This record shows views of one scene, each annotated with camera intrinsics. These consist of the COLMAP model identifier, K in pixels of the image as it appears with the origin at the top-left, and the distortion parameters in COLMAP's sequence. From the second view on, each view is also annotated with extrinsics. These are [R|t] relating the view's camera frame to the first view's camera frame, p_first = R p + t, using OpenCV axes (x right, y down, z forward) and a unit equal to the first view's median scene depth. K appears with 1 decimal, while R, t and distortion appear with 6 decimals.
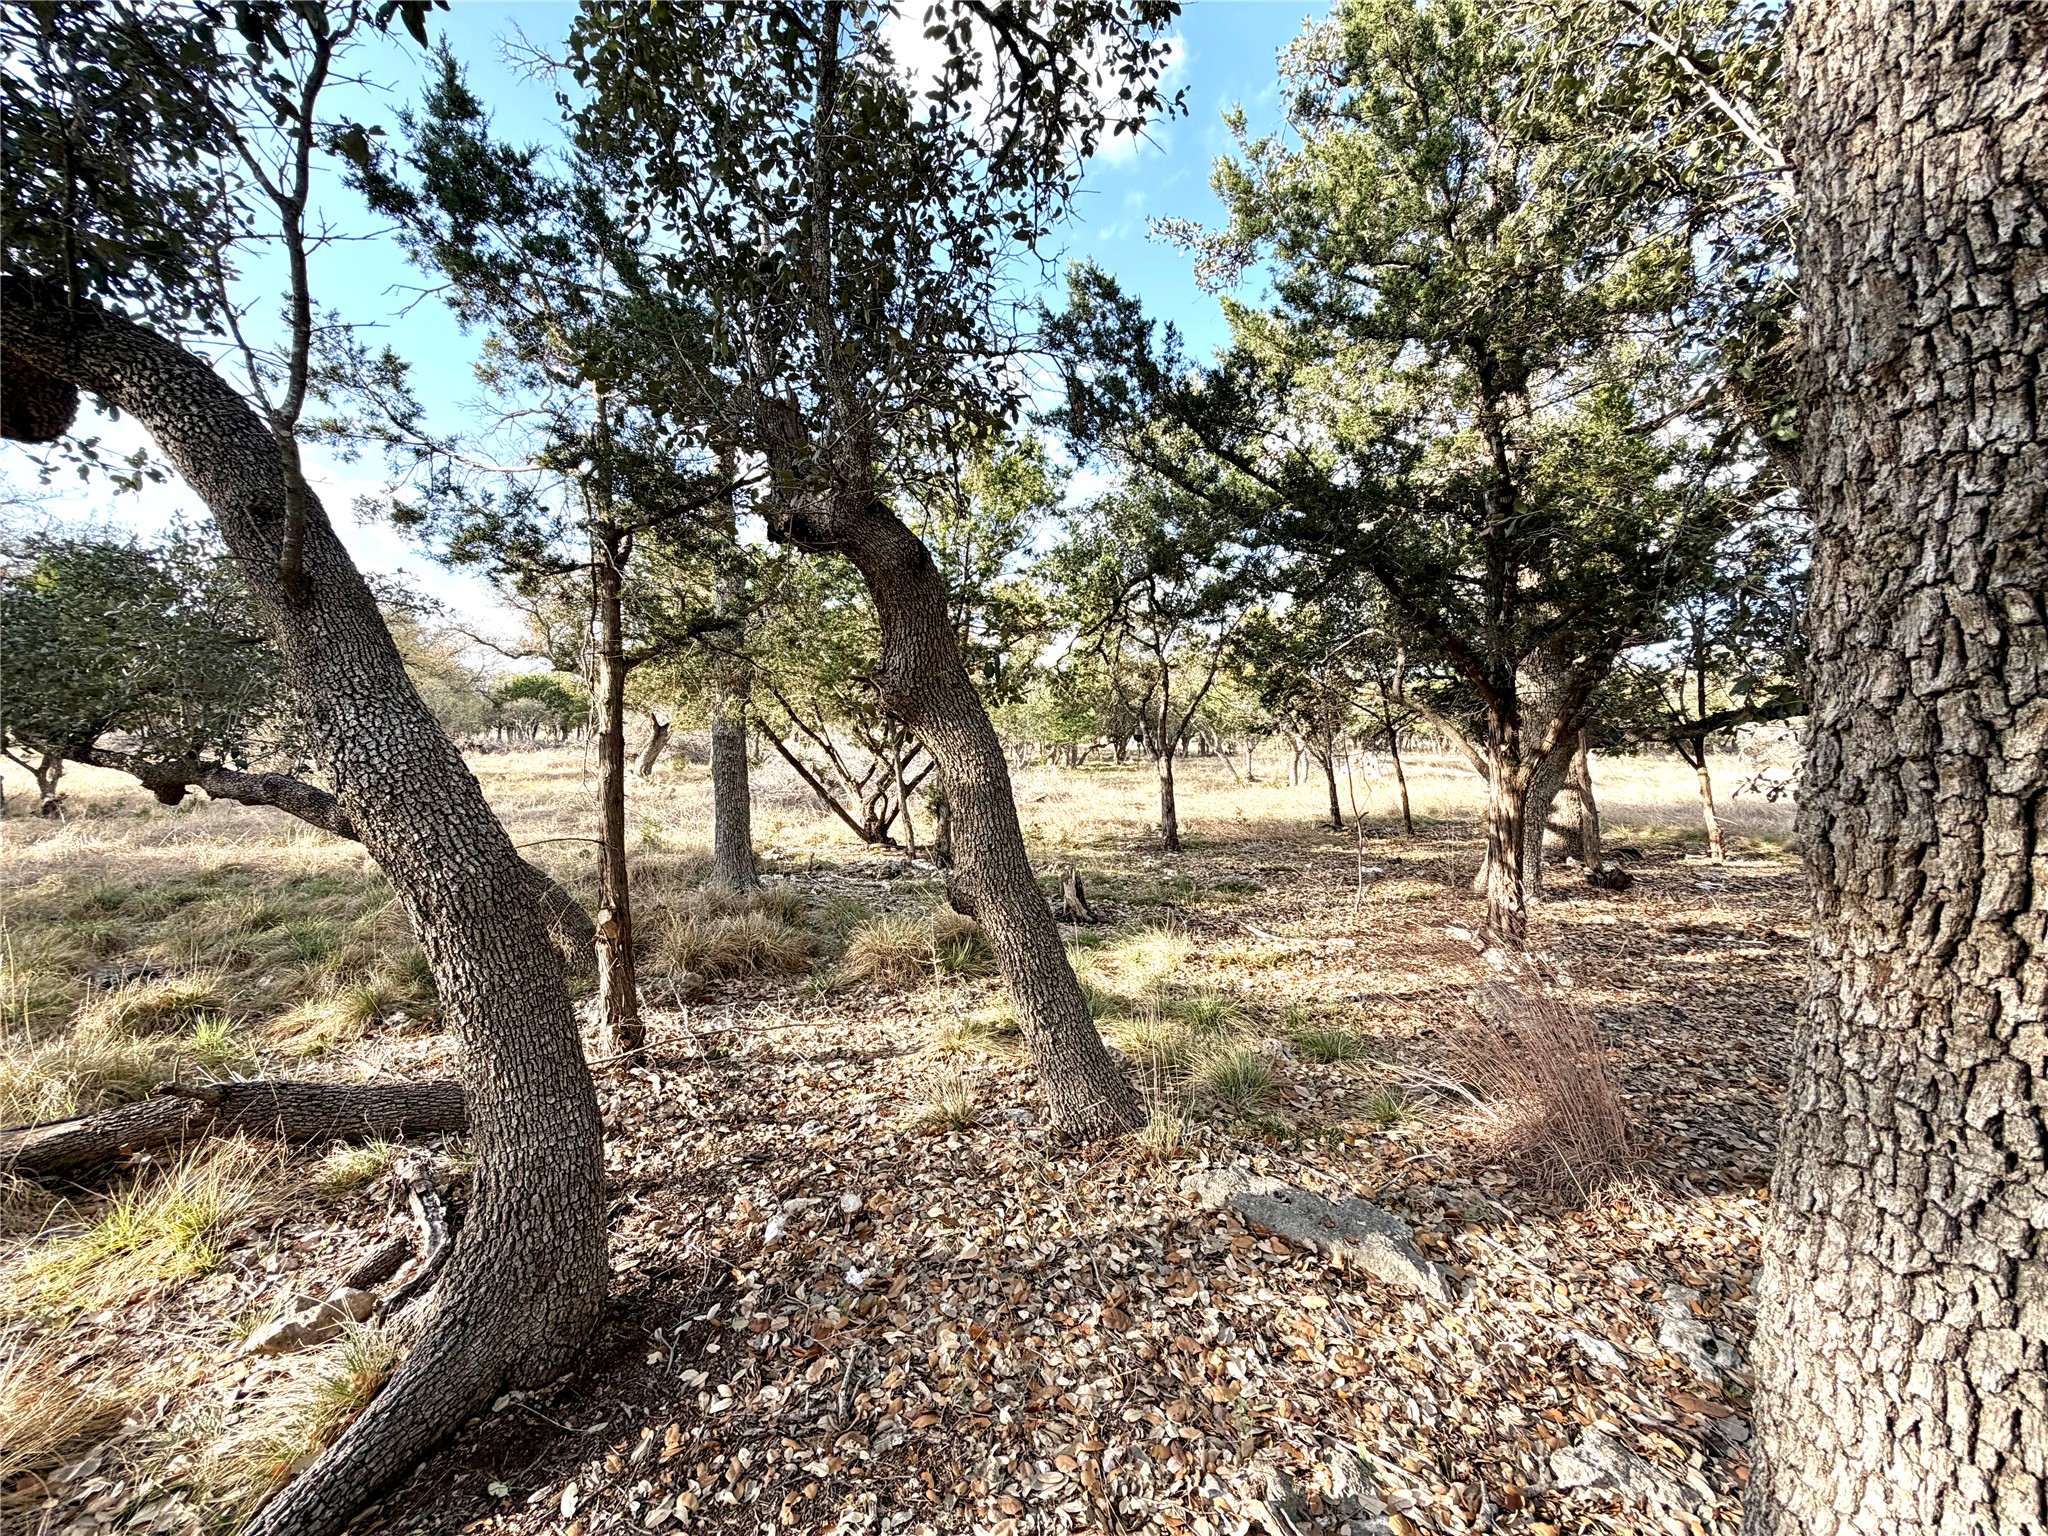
lens RADIAL K [[816.3, 0, 1025.2], [0, 816.3, 758.8], [0, 0, 1]] dist [0.001108, 0.000080]
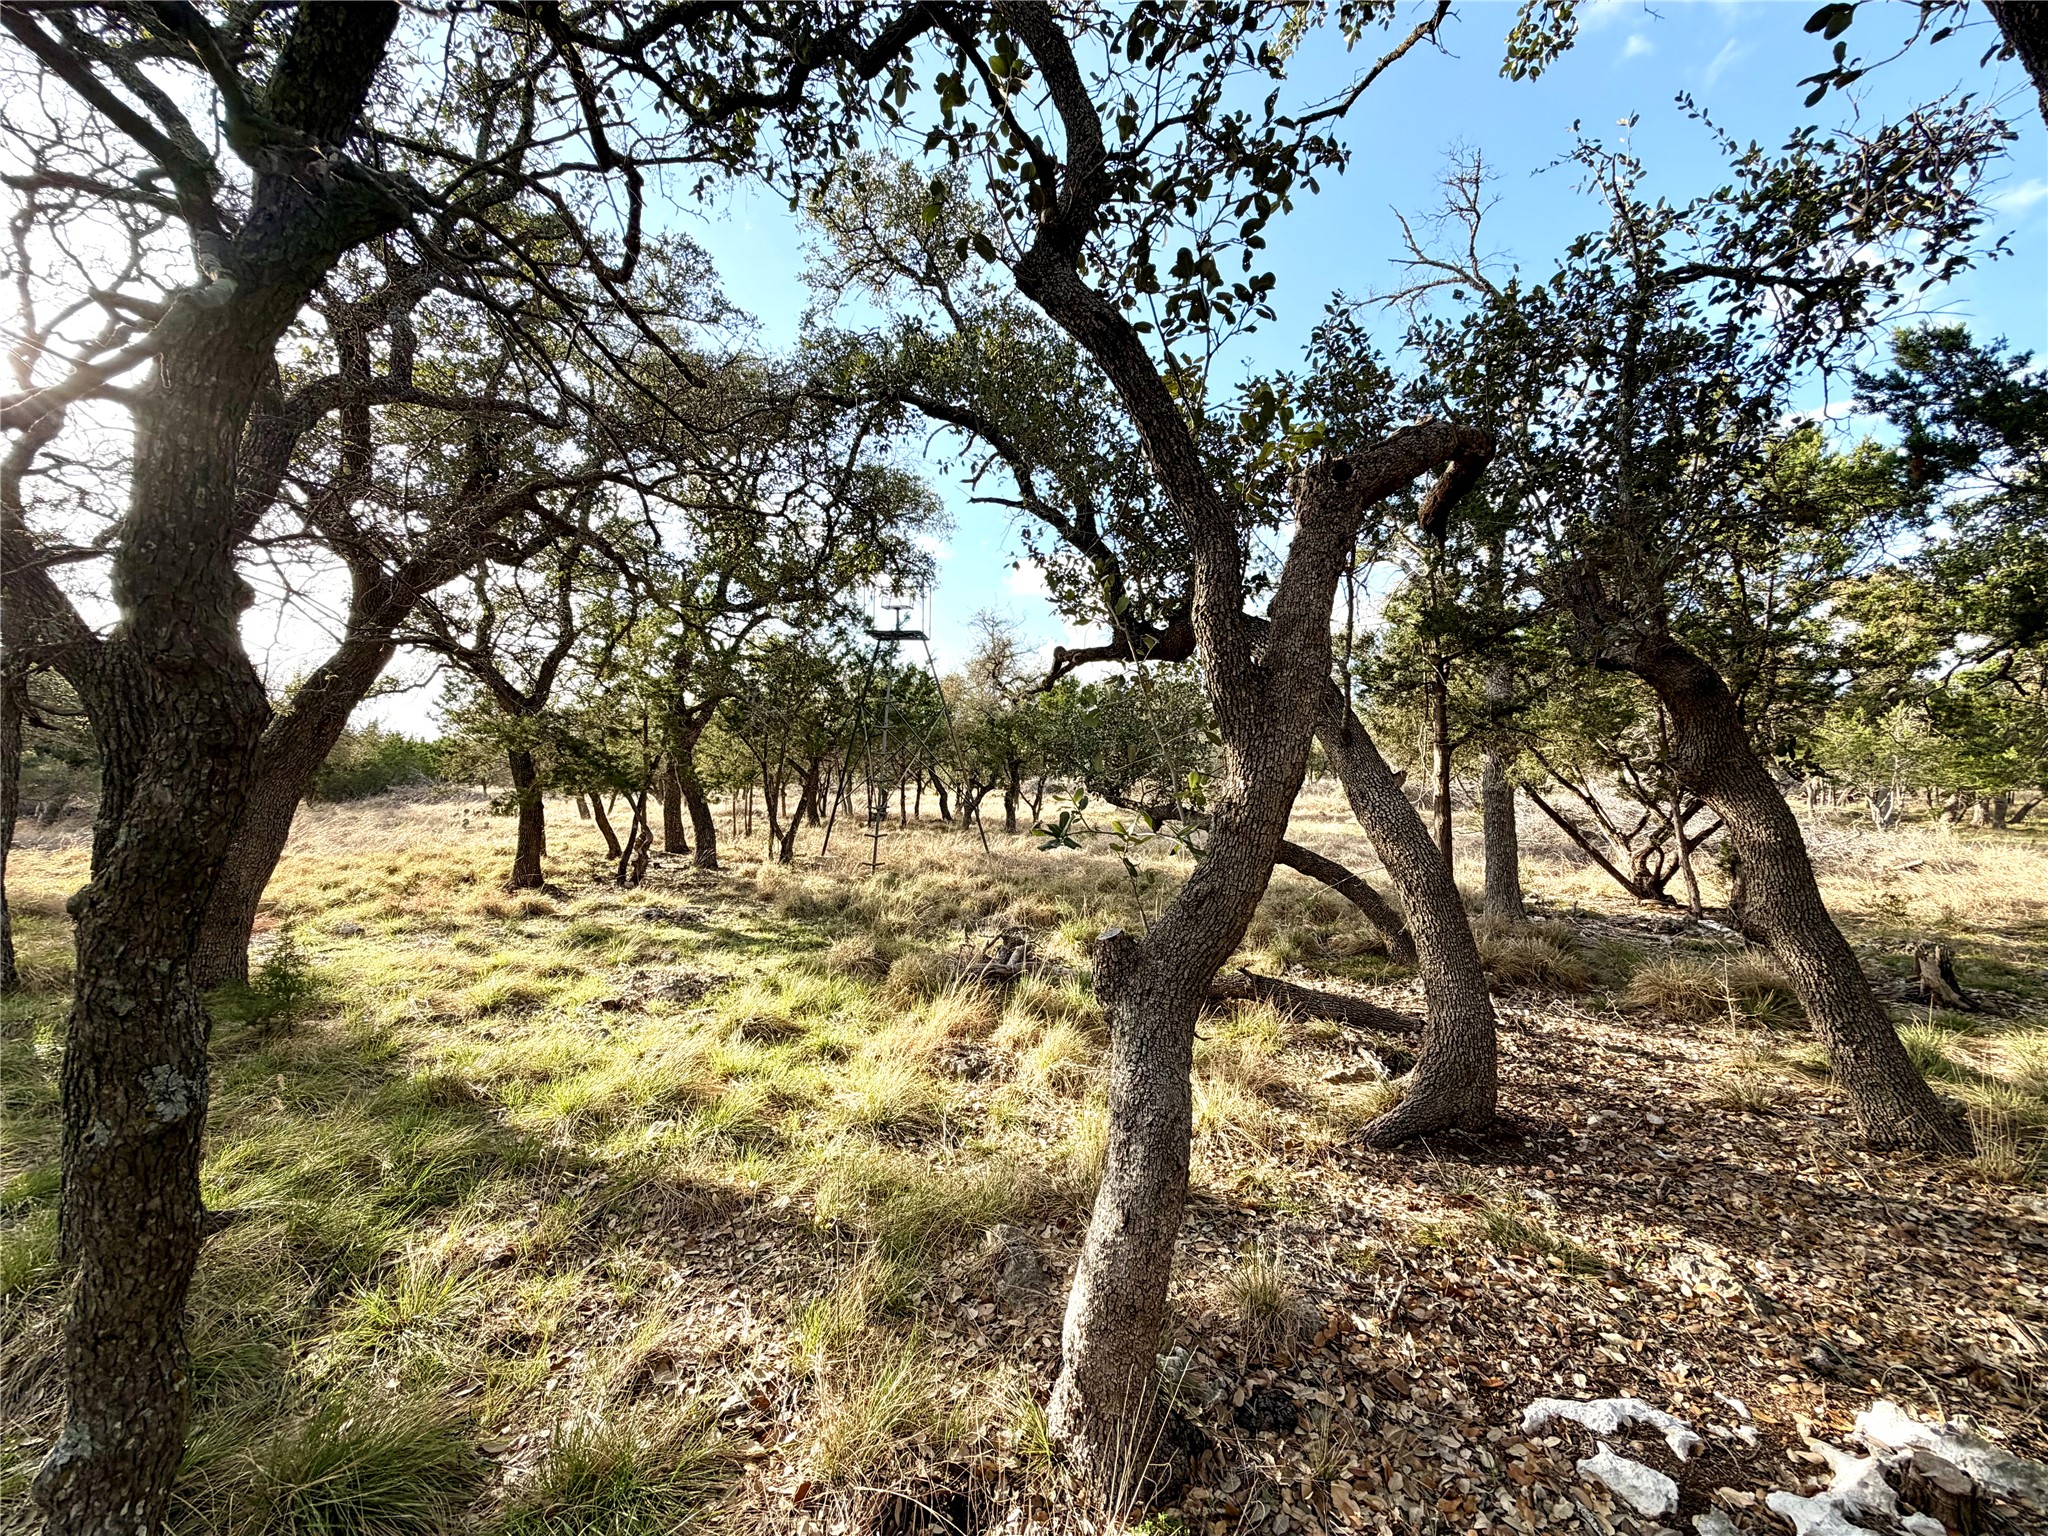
lens RADIAL K [[816.3, 0, 1026.8], [0, 816.3, 769.8], [0, 0, 1]] dist [0.001108, 0.000080]
pose [[0.681666, -0.013305, -0.731542, 0.027716], [-0.015719, 0.999338, -0.032822, -0.006807], [0.731495, 0.033873, 0.681005, -0.232708]]
